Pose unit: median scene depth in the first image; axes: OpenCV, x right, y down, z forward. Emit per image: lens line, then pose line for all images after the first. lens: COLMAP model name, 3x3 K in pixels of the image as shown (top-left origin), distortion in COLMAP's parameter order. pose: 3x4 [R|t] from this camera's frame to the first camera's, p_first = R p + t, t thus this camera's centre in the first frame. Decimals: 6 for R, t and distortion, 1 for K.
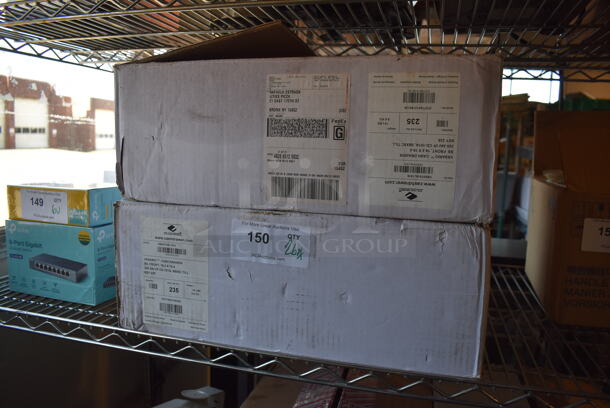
lens RADIAL K [[472.5, 0, 304.5], [0, 472.5, 202.5], [0, 0, 1]] dist [-0.111036, 0.018334]
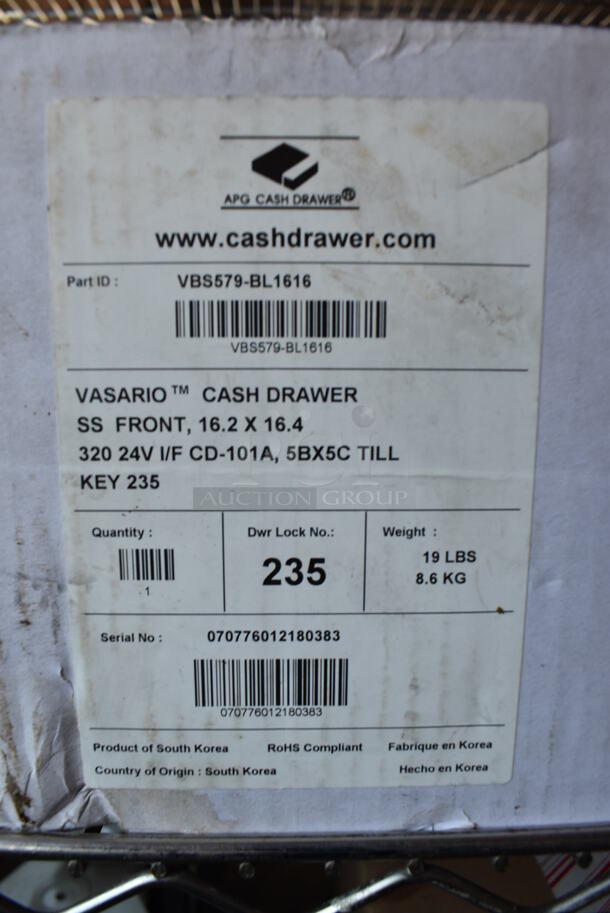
lens RADIAL K [[707.2, 0, 302.2], [0, 707.2, 451.8], [0, 0, 1]] dist [-0.111036, 0.018334]
pose [[0.961137, -0.073572, 0.266088, -0.360270], [0.058255, 0.996182, 0.065015, 0.138930], [-0.269855, -0.046987, 0.961754, 0.817059]]
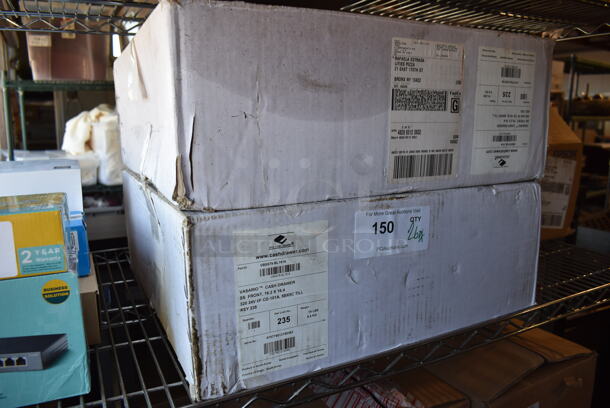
lens RADIAL K [[472.5, 0, 304.9], [0, 472.5, 207.0], [0, 0, 1]] dist [-0.111036, 0.018334]
pose [[0.739768, -0.158979, 0.653811, -0.762130], [0.109696, 0.987182, 0.115922, -0.079343], [-0.663860, -0.014035, 0.747725, 0.446380]]
